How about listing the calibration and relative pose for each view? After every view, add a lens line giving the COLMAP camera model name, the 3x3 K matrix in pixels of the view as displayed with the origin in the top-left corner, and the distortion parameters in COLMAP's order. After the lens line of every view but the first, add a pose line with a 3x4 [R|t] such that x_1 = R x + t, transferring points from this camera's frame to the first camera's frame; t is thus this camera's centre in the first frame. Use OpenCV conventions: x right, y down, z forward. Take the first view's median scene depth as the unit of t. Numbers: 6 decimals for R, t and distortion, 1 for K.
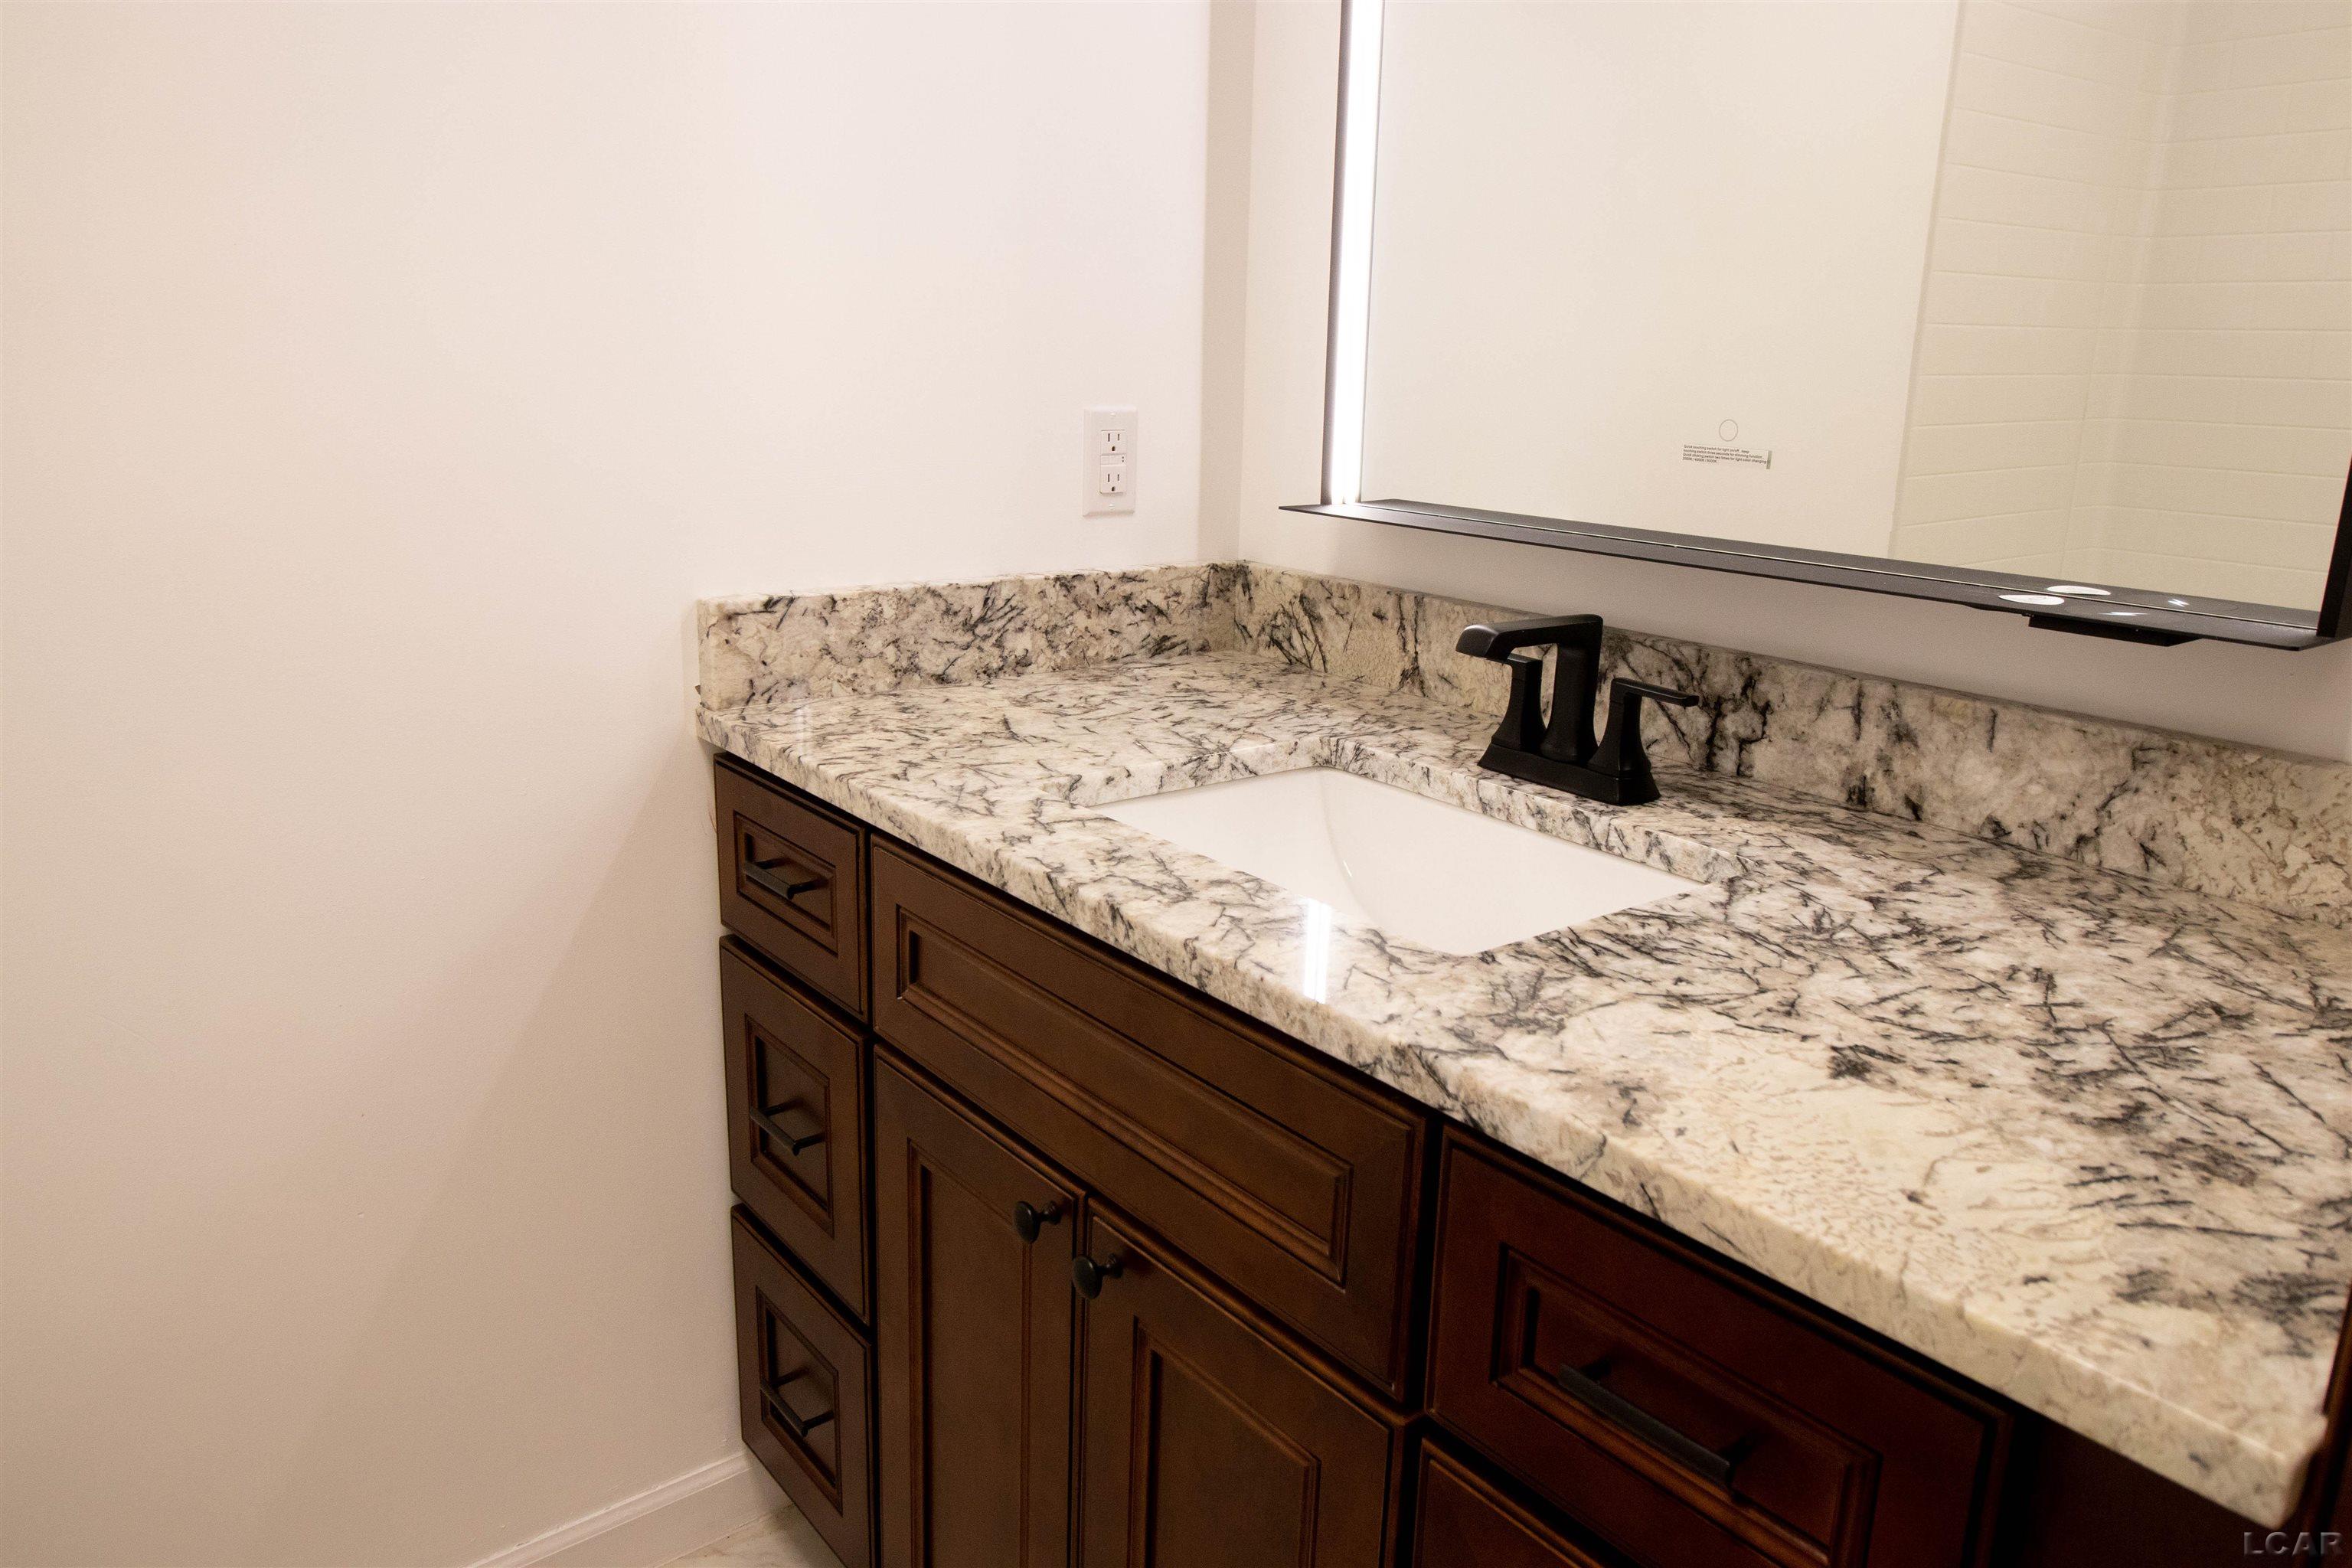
lens RADIAL K [[1570.4, 0, 1176.0], [0, 1570.4, 784.0], [0, 0, 1]] dist [0.019084, -0.003834]
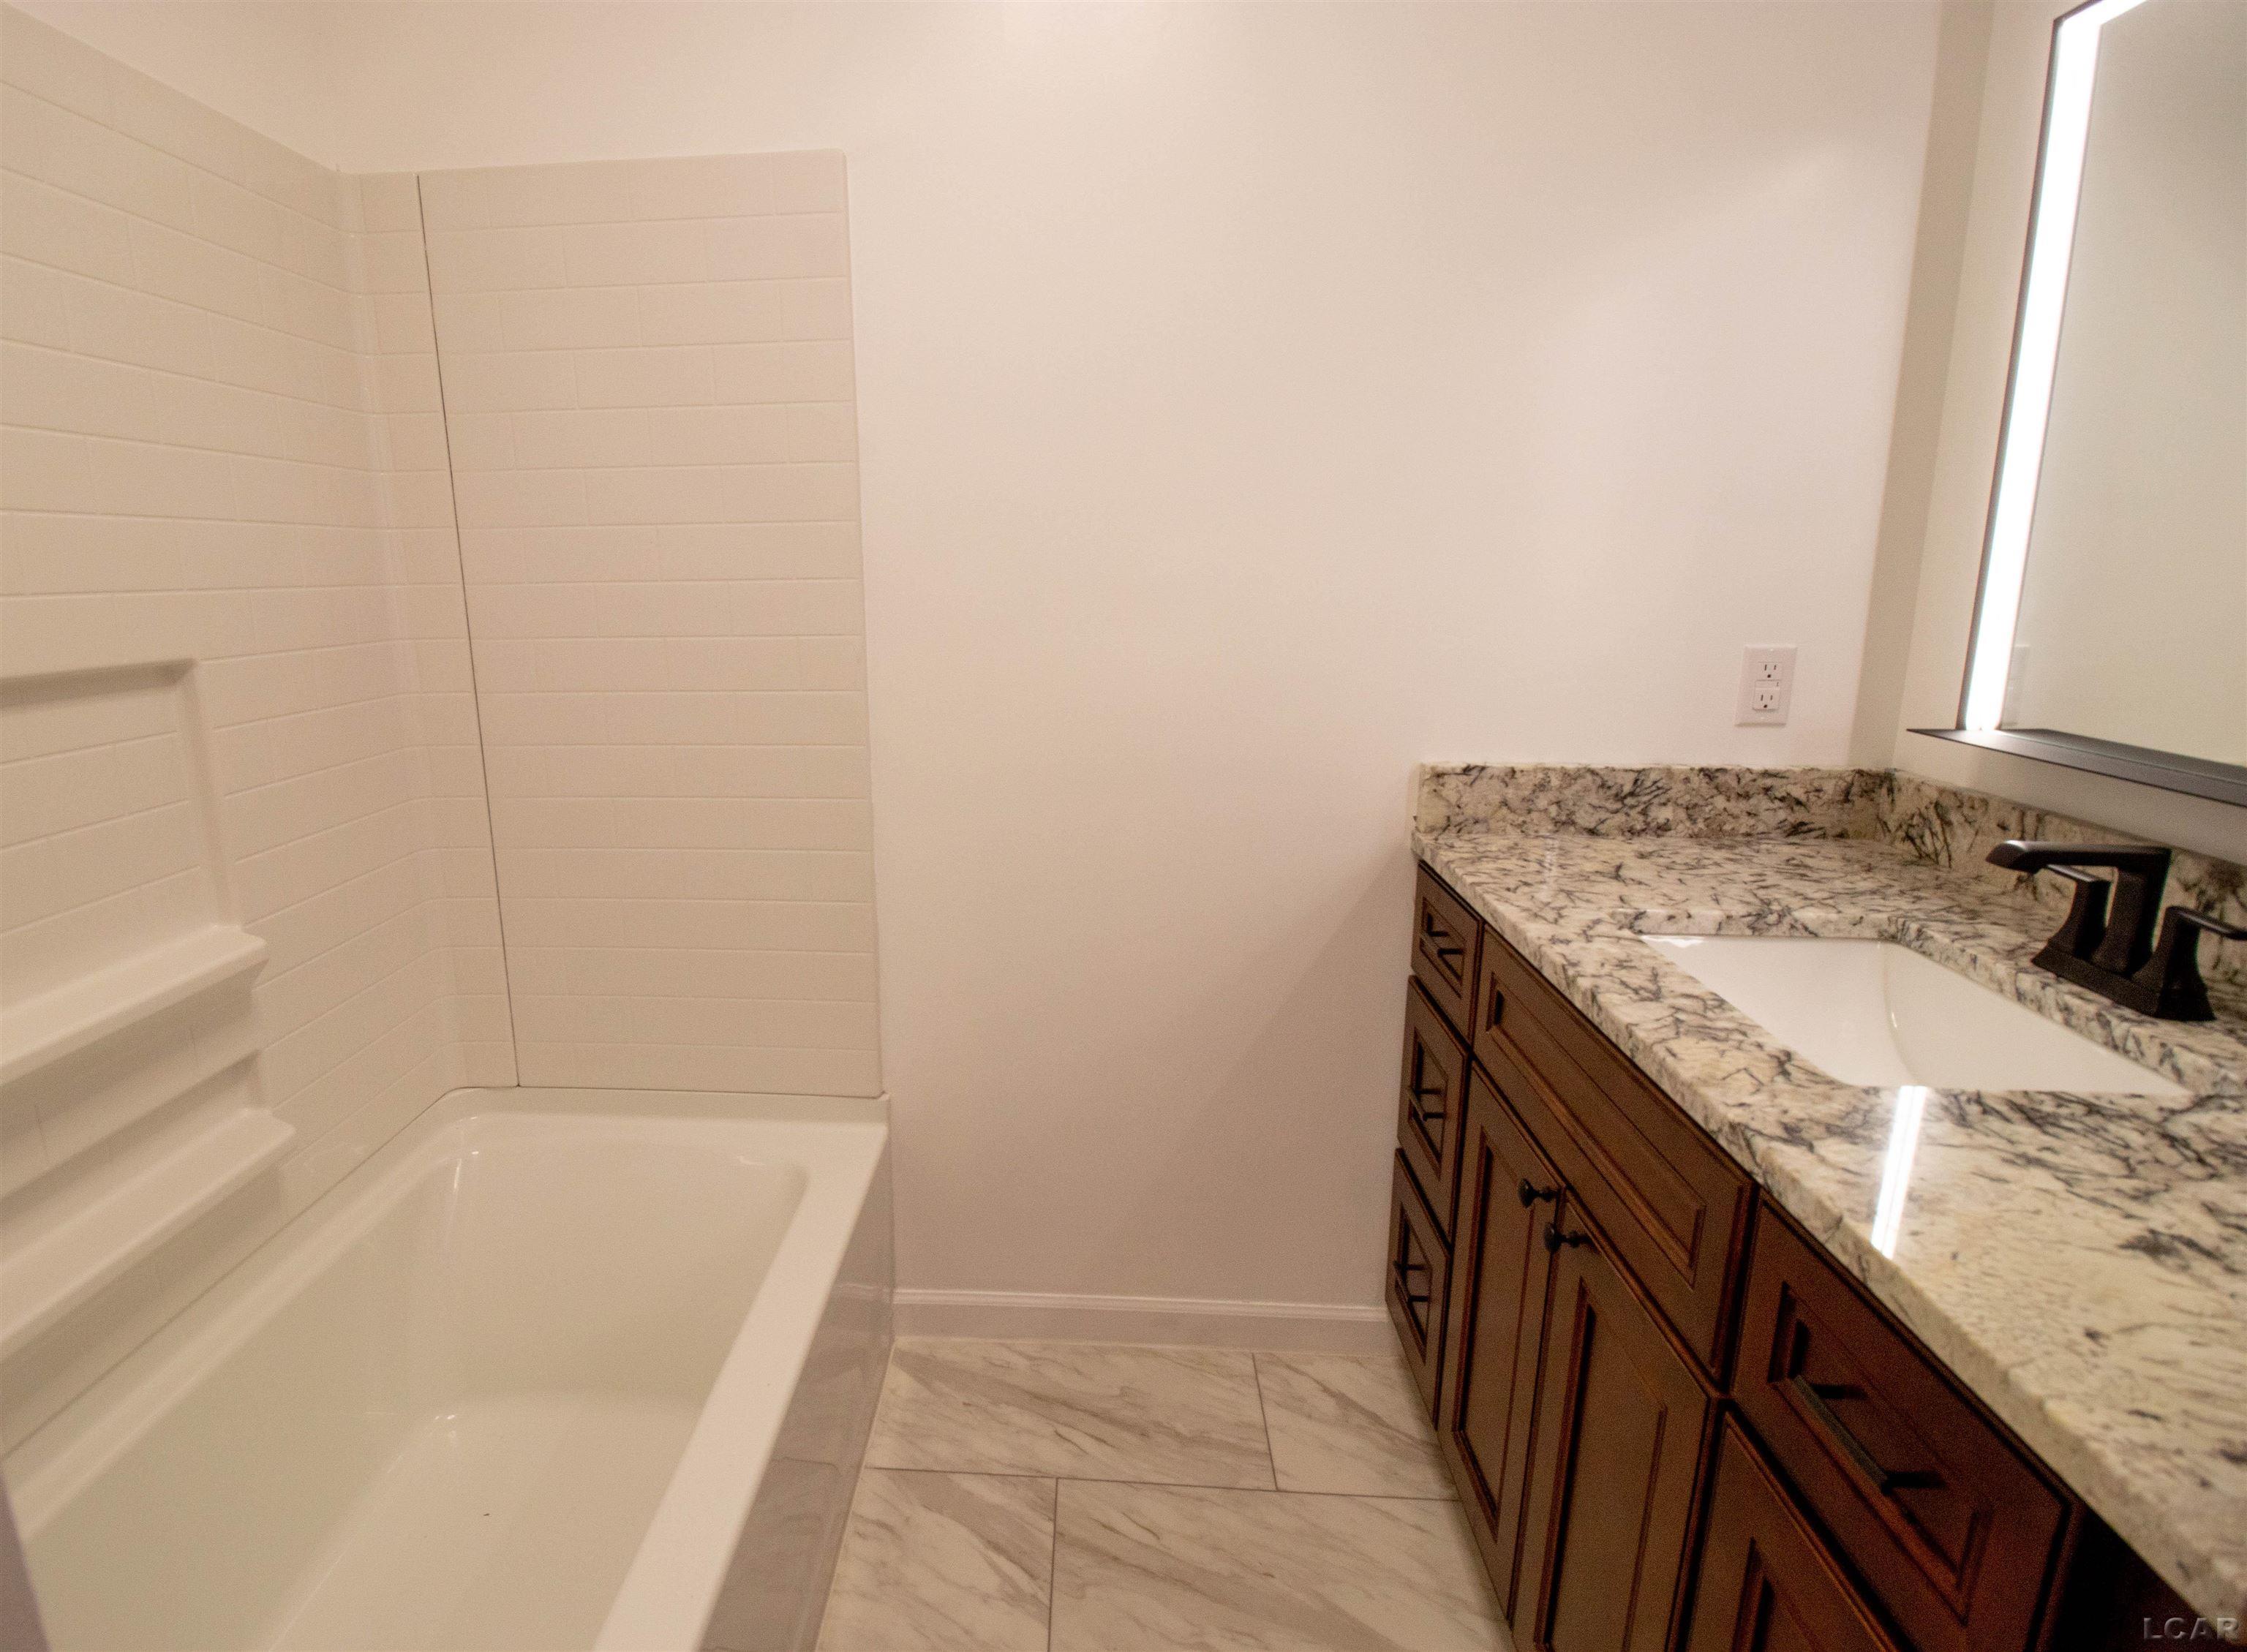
lens RADIAL K [[1150.6, 0, 1117.9], [0, 1150.6, 854.8], [0, 0, 1]] dist [0.000599, 0.000212]
pose [[0.776292, 0.138497, -0.614971, 0.200031], [-0.155817, 0.987452, 0.025692, -0.007227], [0.610812, 0.075878, 0.788131, -0.108861]]
